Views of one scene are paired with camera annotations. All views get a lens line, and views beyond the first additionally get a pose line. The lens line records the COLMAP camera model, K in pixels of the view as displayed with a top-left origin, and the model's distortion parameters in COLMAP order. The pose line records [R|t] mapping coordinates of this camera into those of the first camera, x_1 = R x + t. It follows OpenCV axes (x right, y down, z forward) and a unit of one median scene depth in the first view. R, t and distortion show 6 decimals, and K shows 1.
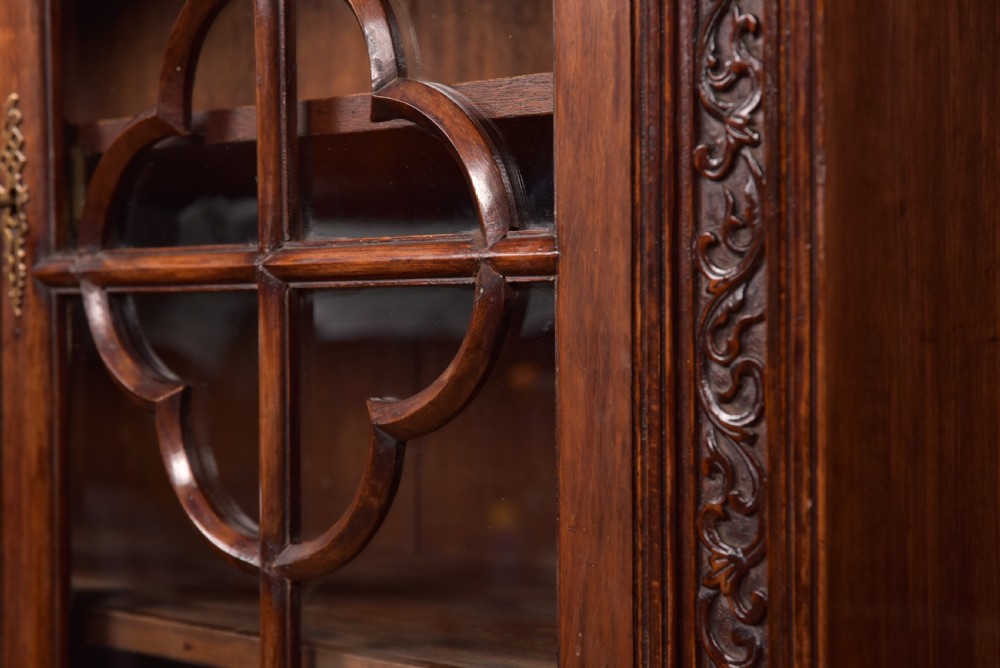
lens RADIAL K [[1806.3, 0, 500.1], [0, 1806.3, 354.6], [0, 0, 1]] dist [0.145633, 0.013456]
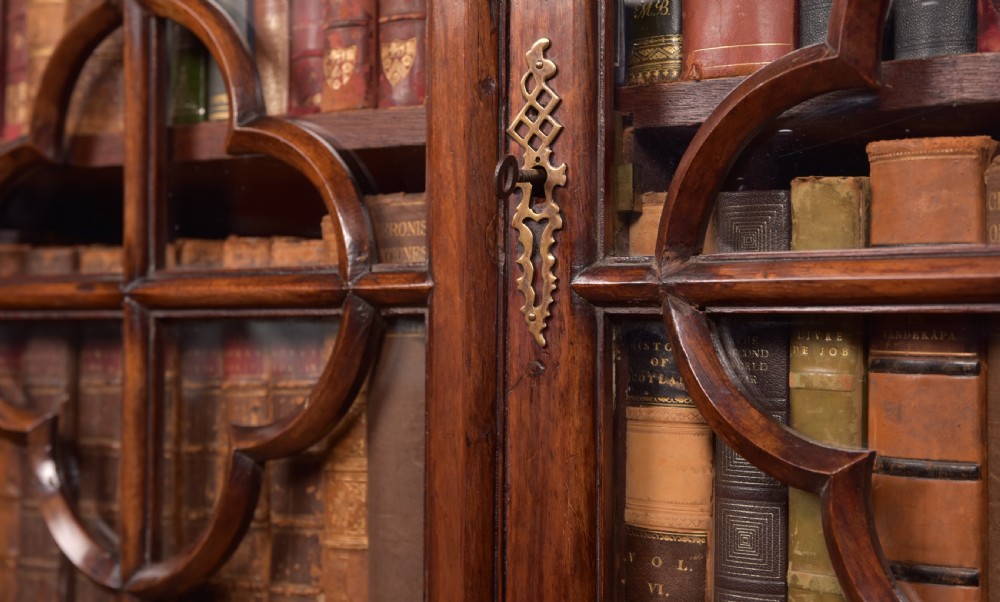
lens RADIAL K [[1662.3, 0, 499.6], [0, 1662.3, 299.8], [0, 0, 1]] dist [0.202091, -0.002398]
pose [[0.992332, 0.015496, 0.122624, -0.503465], [-0.009395, 0.998696, -0.050177, -0.008534], [-0.123242, 0.048641, 0.991184, 0.498565]]
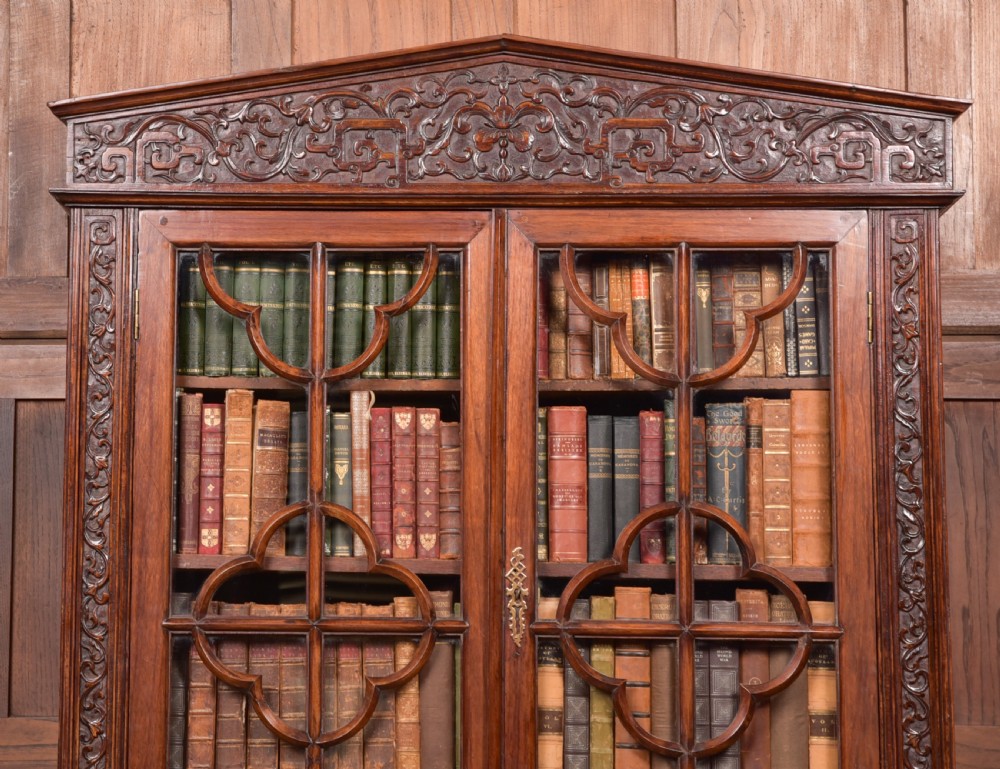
lens RADIAL K [[3004.3, 0, 303.0], [0, 3004.3, 276.0], [0, 0, 1]] dist [0.245017, 0.405233]
pose [[0.775433, 0.095752, 0.624127, -3.905090], [-0.000388, 0.988508, -0.151171, 0.122790], [-0.631430, 0.116981, 0.766559, -2.366278]]
